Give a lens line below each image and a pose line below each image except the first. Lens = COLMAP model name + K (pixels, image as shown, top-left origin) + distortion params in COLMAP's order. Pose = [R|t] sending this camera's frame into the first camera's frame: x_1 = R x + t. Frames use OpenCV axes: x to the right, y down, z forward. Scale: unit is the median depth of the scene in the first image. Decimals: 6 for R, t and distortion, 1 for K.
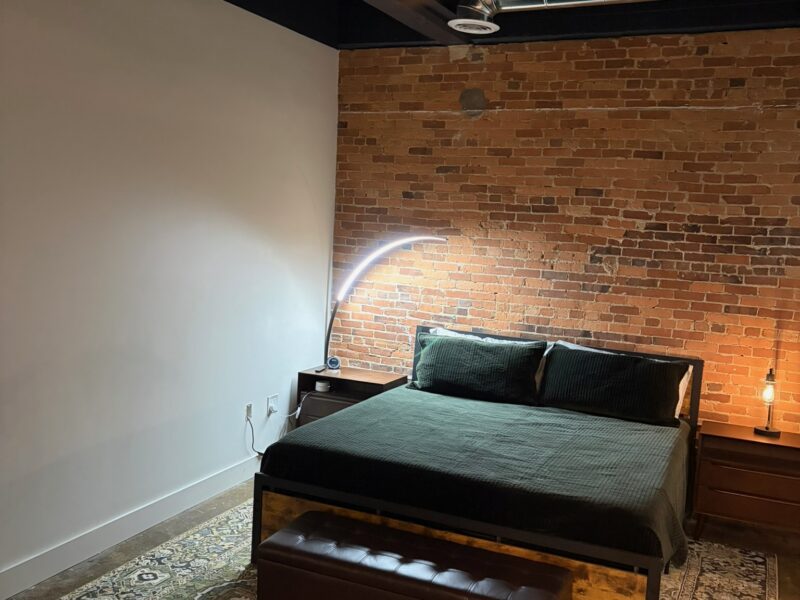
lens RADIAL K [[812.2, 0, 400.1], [0, 812.2, 303.1], [0, 0, 1]] dist [0.022848, 0.000000]
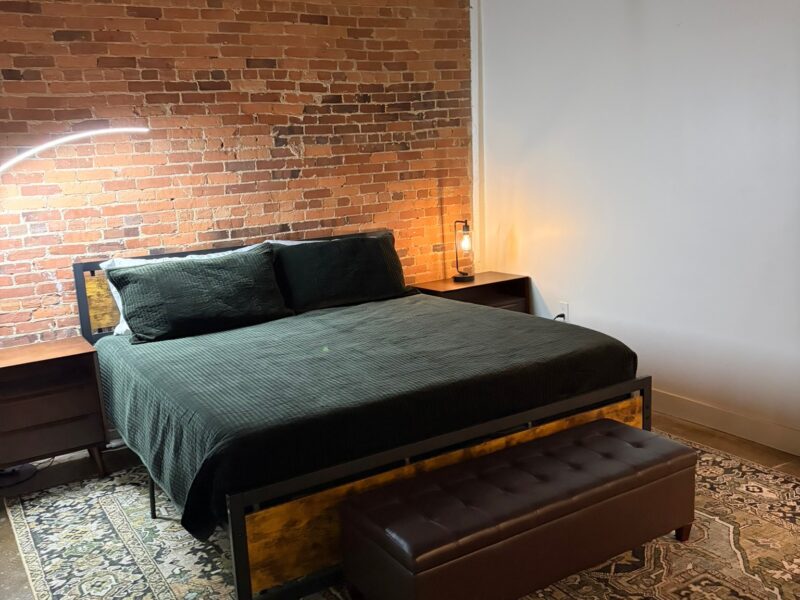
lens RADIAL K [[812.2, 0, 400.8], [0, 812.2, 296.6], [0, 0, 1]] dist [0.022848, 0.000000]
pose [[0.538260, -0.235832, 0.809111, -0.447848], [0.170622, 0.970663, 0.169414, -0.017975], [-0.825327, 0.046863, 0.562707, 0.411965]]
